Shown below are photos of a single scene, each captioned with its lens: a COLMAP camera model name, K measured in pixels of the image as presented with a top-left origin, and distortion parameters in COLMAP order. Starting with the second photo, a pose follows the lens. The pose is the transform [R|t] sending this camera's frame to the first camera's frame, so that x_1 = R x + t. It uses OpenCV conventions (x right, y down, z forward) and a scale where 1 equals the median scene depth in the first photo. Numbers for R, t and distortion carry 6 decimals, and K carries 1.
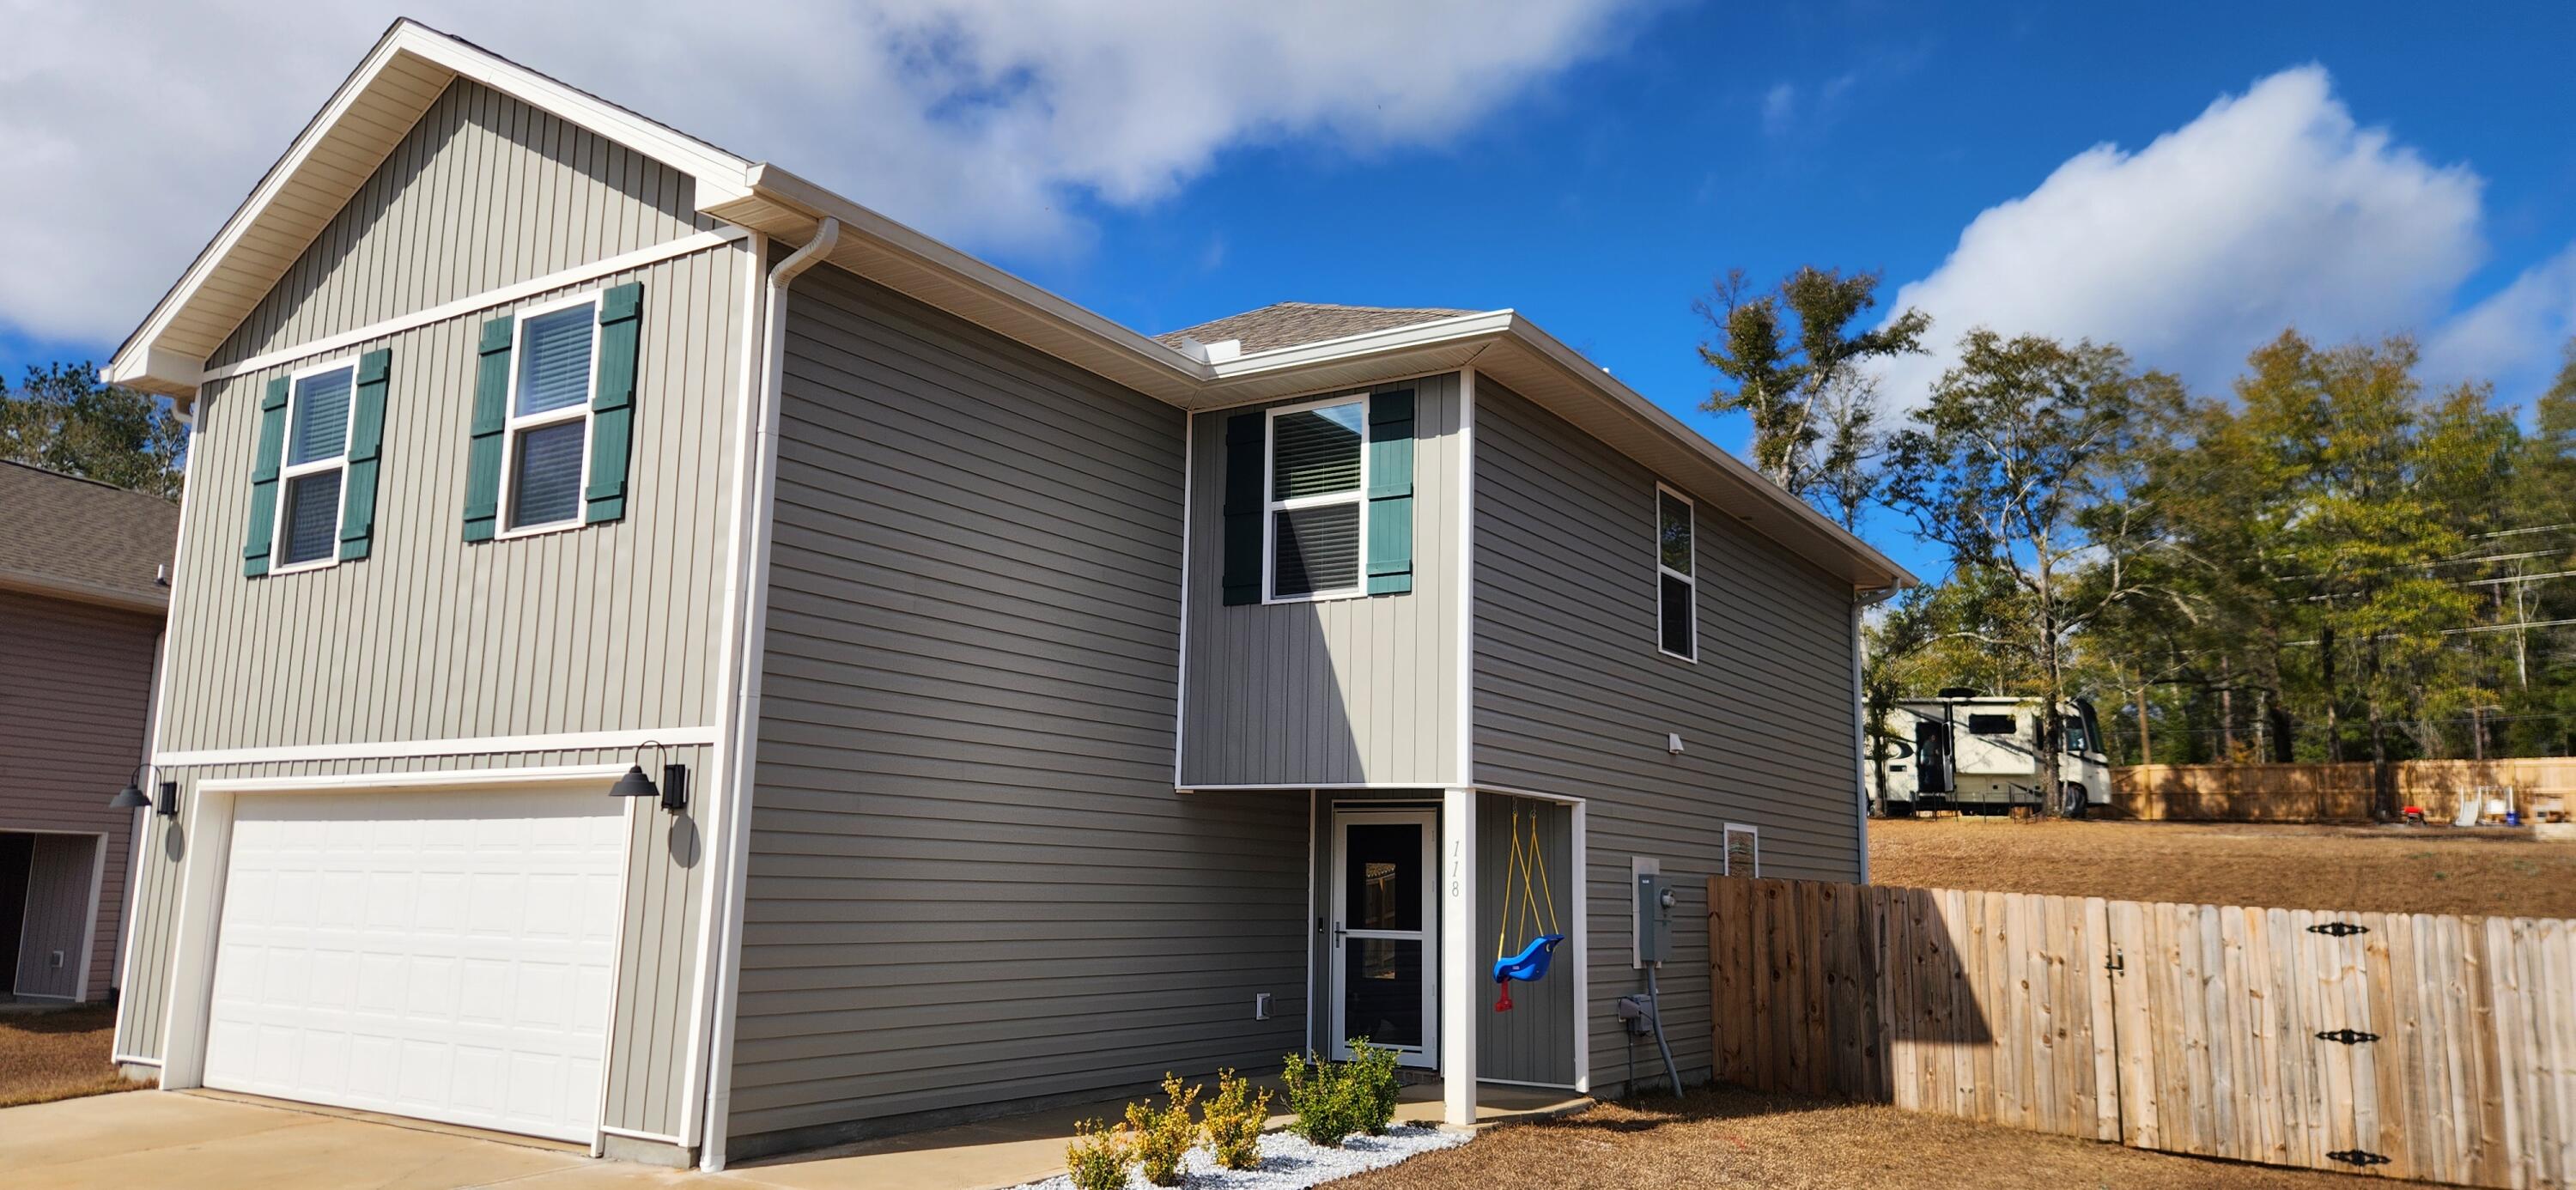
lens RADIAL K [[1730.1, 0, 1287.2], [0, 1730.1, 602.3], [0, 0, 1]] dist [0.069140, -0.086062]
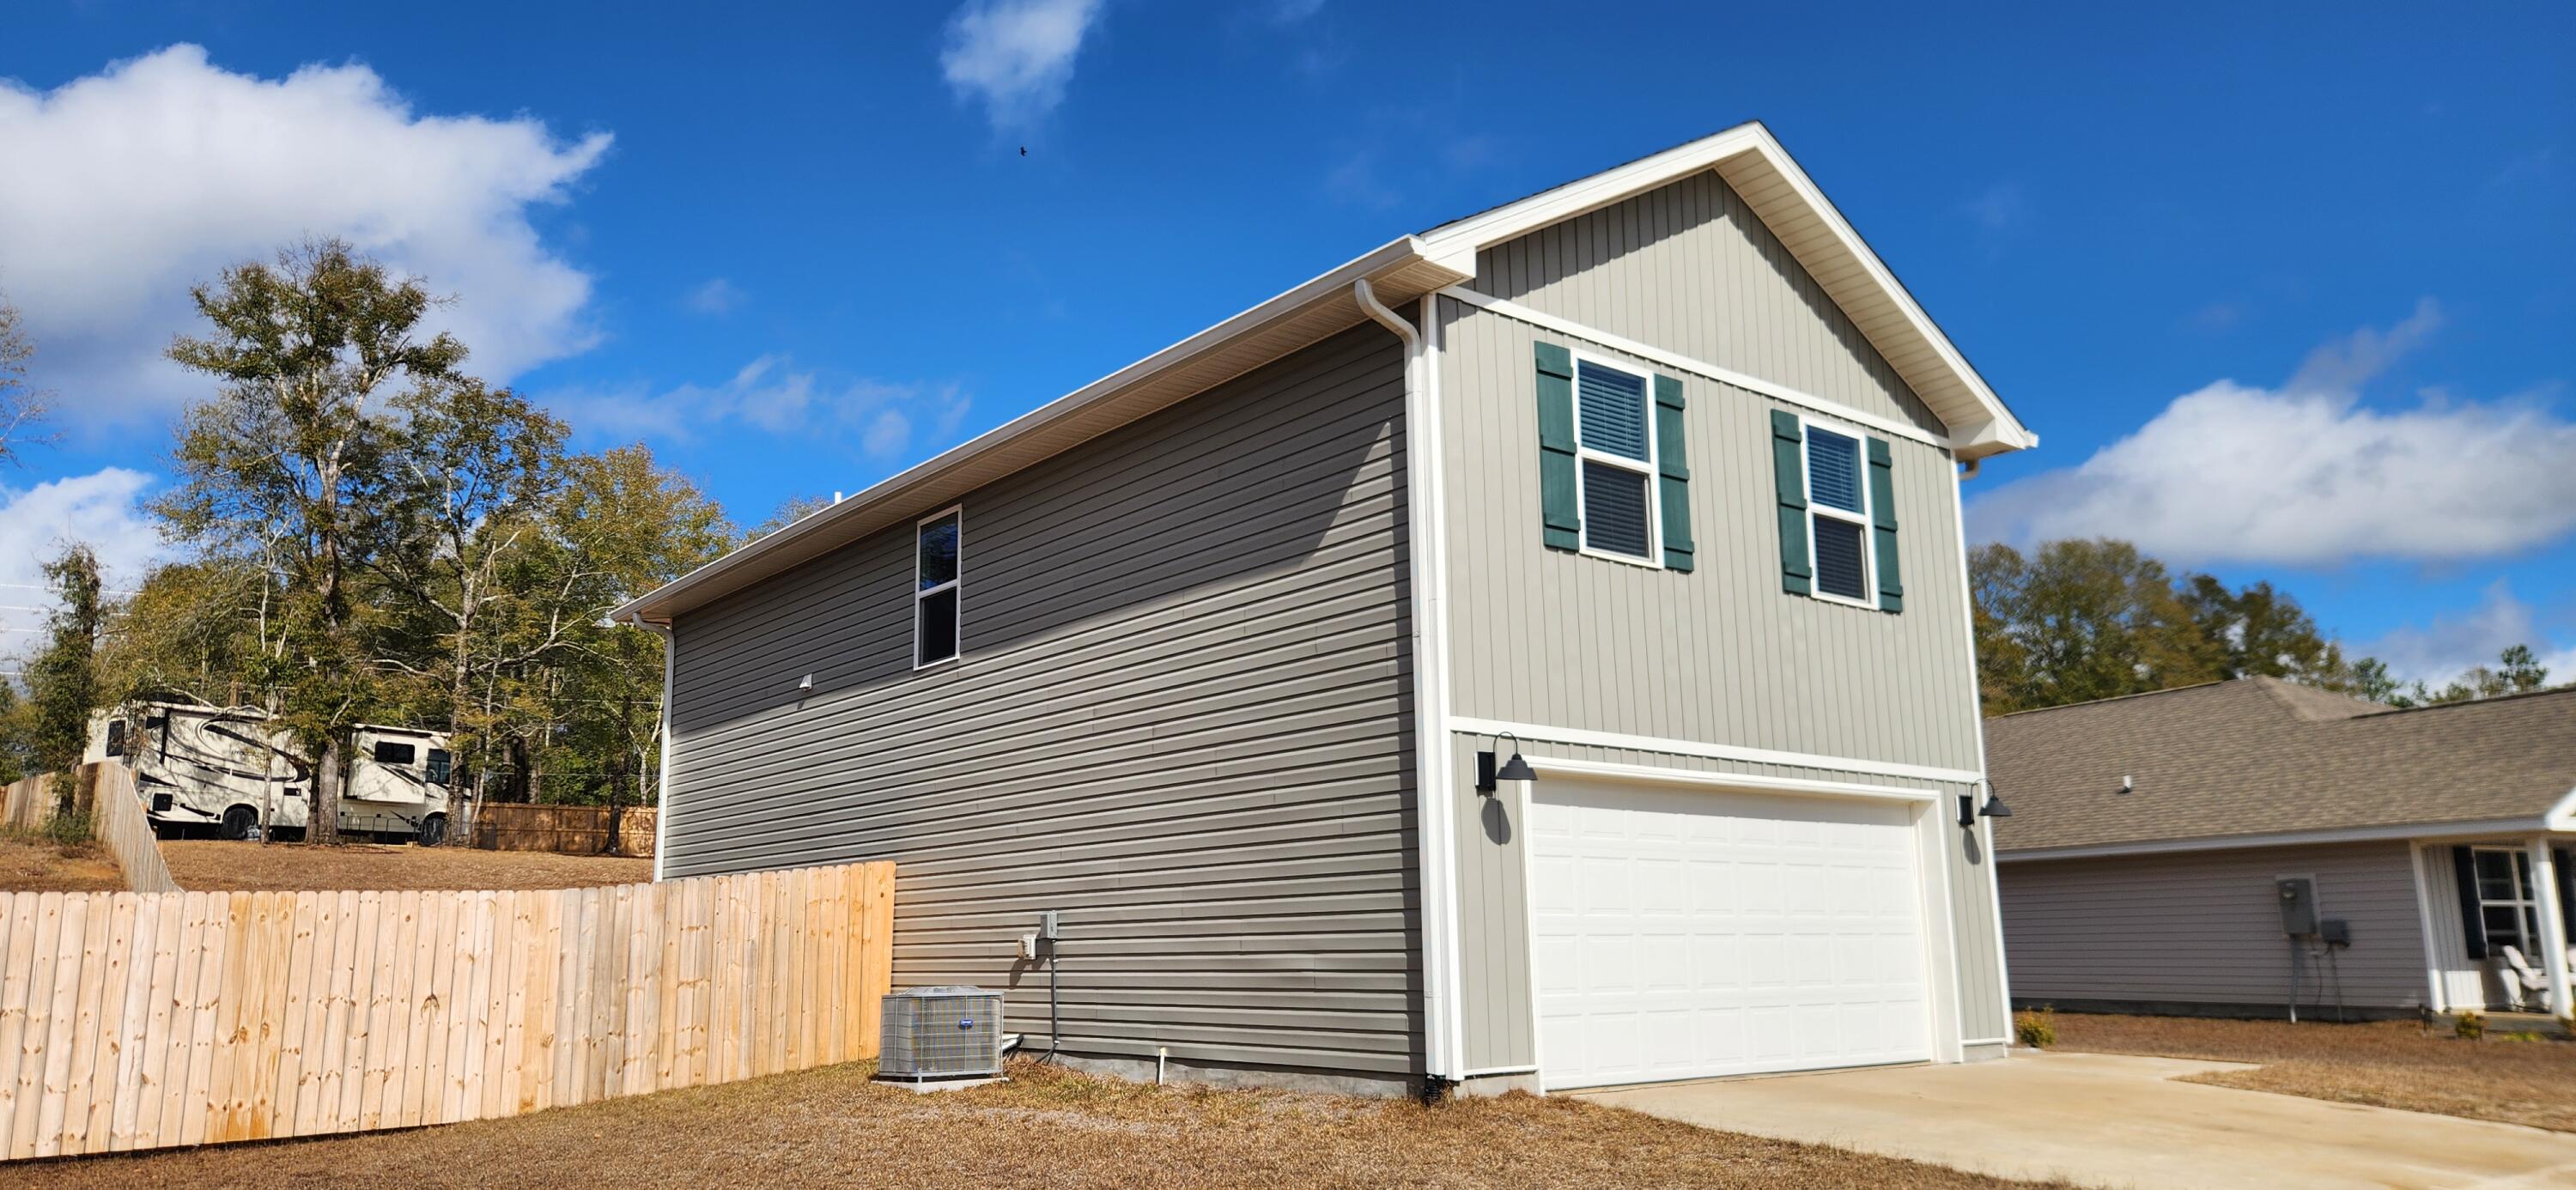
lens RADIAL K [[1705.6, 0, 1268.1], [0, 1705.6, 594.3], [0, 0, 1]] dist [0.074563, -0.065045]
pose [[0.314554, 0.166468, 0.934529, -1.515511], [-0.138832, 0.981984, -0.128191, 0.153002], [-0.939032, -0.089420, 0.331999, 0.842034]]
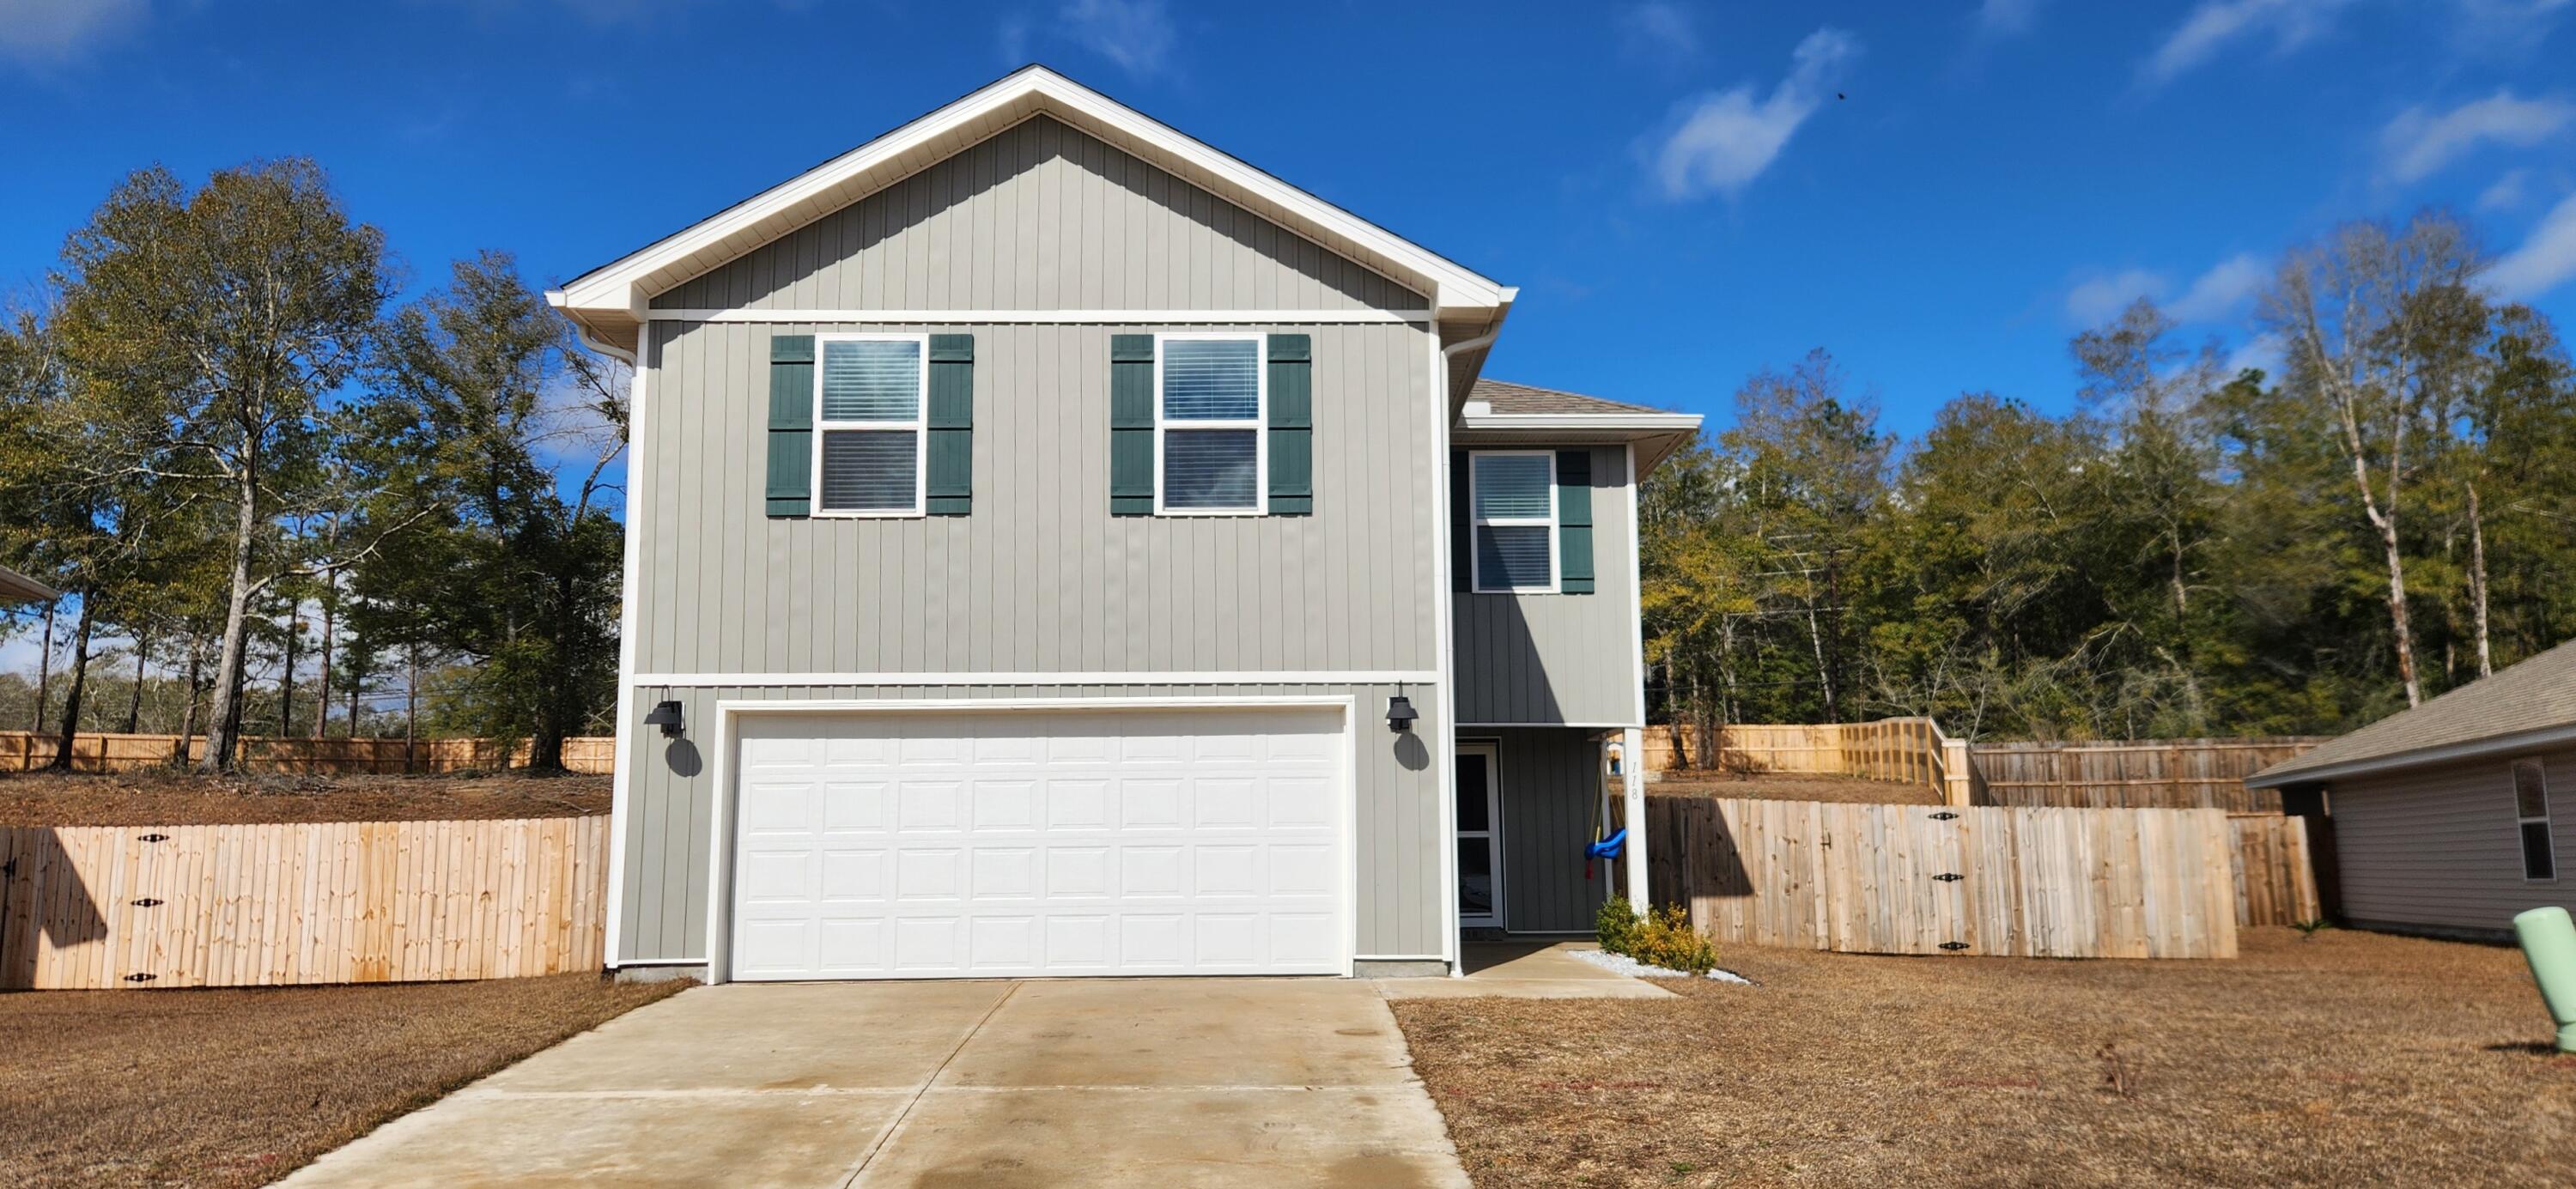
lens RADIAL K [[1818.1, 0, 1295.3], [0, 1818.1, 564.4], [0, 0, 1]] dist [0.028226, -0.003270]
pose [[0.823905, 0.065901, 0.562884, -0.970910], [-0.067848, 0.997543, -0.017479, 0.013968], [-0.562652, -0.023789, 0.826351, -0.123011]]
